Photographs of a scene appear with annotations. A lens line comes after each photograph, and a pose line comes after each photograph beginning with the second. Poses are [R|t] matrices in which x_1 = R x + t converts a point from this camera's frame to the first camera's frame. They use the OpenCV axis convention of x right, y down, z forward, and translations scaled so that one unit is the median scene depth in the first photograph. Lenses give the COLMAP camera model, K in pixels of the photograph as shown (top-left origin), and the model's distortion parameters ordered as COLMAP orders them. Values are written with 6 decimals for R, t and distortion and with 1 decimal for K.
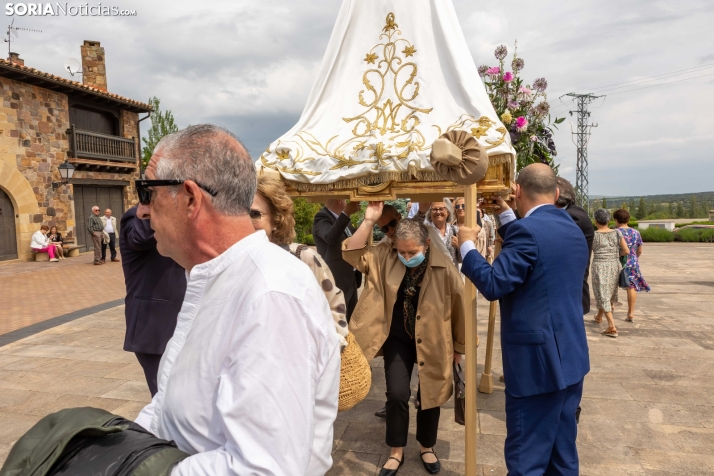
lens RADIAL K [[486.7, 0, 347.3], [0, 486.7, 235.9], [0, 0, 1]] dist [-0.020240, 0.004138]
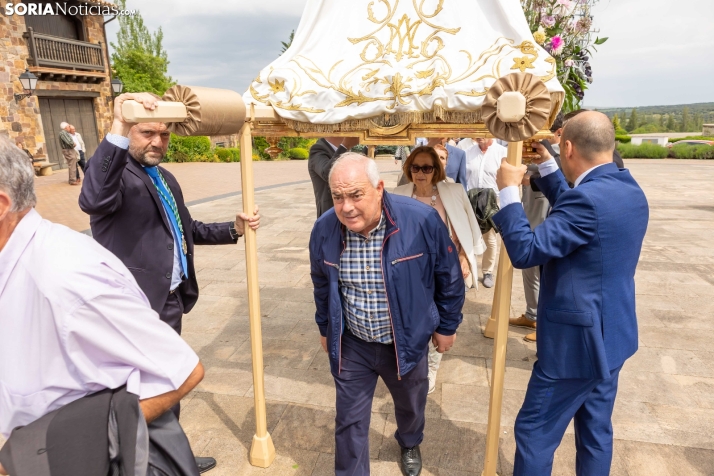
lens RADIAL K [[486.7, 0, 347.3], [0, 486.7, 235.9], [0, 0, 1]] dist [-0.020240, 0.004138]
pose [[0.999488, -0.004126, 0.031713, -0.035348], [-0.001776, 0.982950, 0.183866, -0.060584], [-0.031931, -0.183828, 0.982440, 0.127943]]
